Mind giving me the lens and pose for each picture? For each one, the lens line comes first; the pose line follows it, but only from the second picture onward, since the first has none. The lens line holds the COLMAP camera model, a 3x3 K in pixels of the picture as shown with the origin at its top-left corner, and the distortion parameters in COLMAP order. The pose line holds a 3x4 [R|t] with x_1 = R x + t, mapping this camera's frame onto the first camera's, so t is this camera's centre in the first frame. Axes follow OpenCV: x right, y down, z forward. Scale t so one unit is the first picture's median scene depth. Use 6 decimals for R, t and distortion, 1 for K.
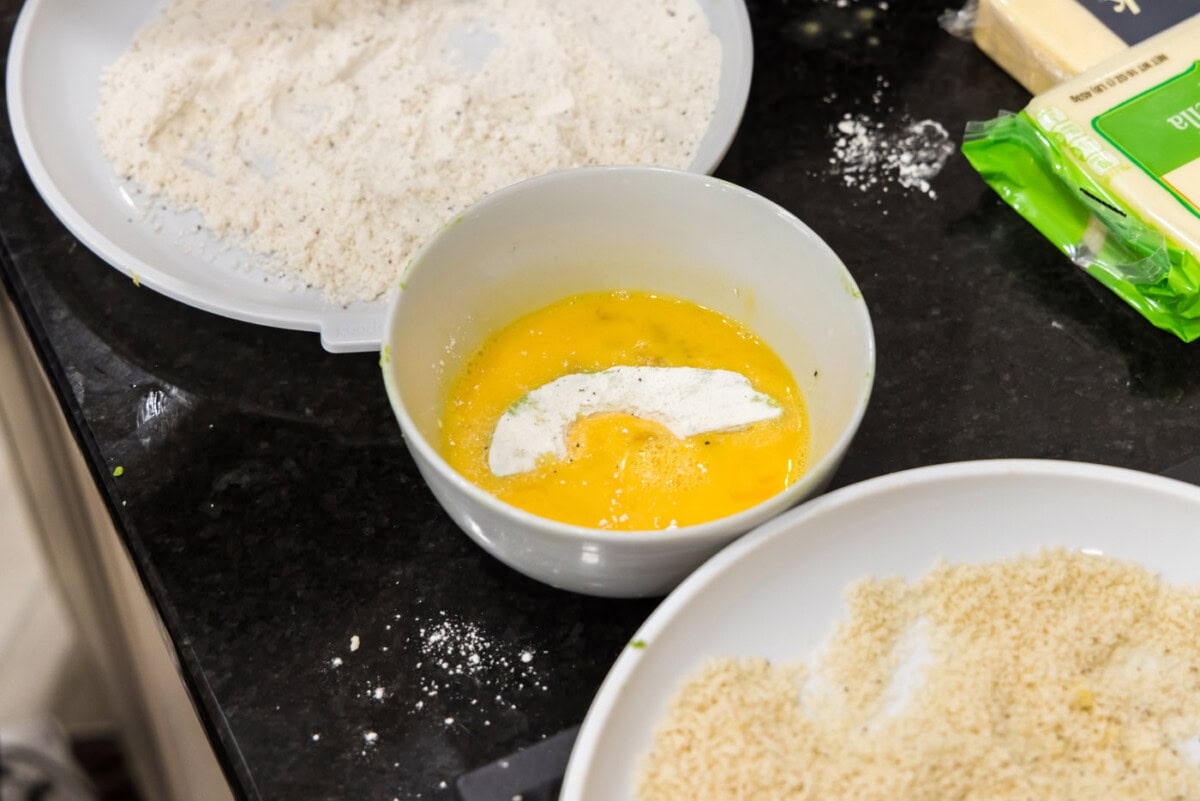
lens RADIAL K [[2167.4, 0, 600.0], [0, 2167.4, 400.5], [0, 0, 1]] dist [0.019940, 0.054345]
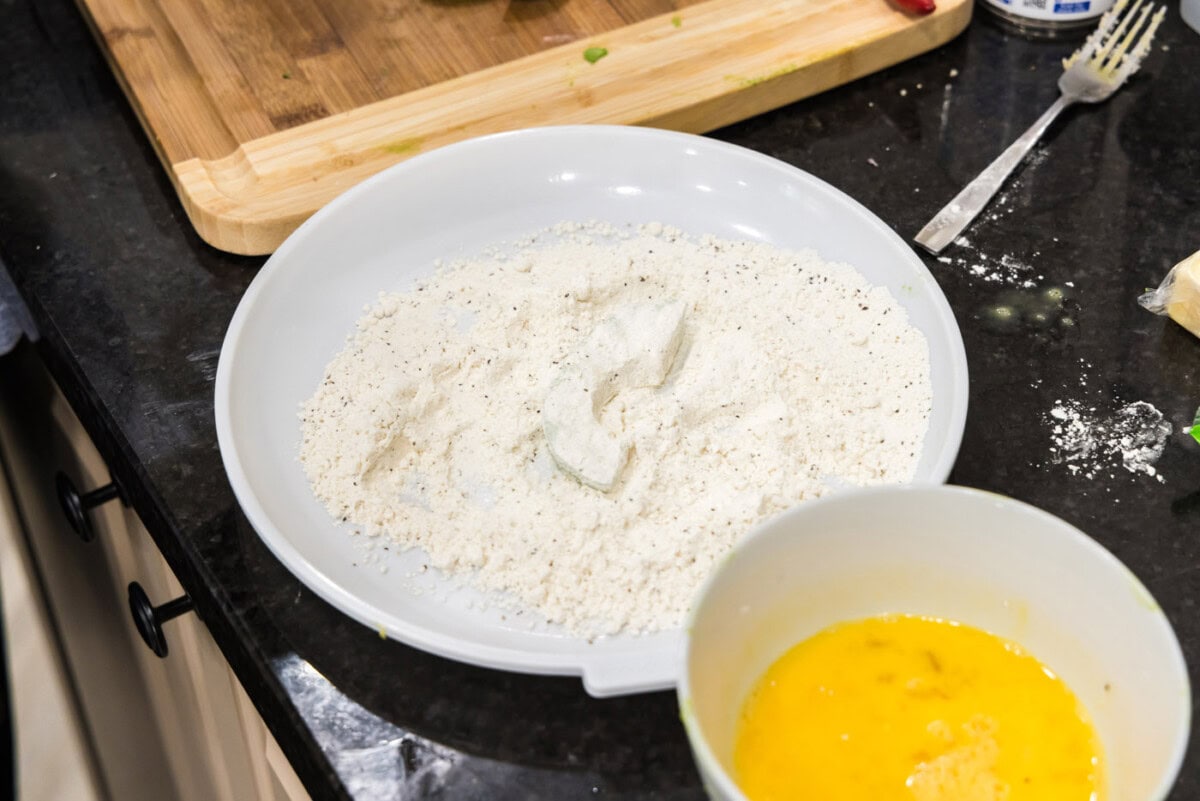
lens RADIAL K [[2167.4, 0, 600.0], [0, 2167.4, 400.5], [0, 0, 1]] dist [0.019940, 0.054345]
pose [[0.997090, -0.067904, 0.034644, -0.132784], [0.070689, 0.993716, -0.086780, -0.062693], [-0.028533, 0.088977, 0.995625, 0.022045]]
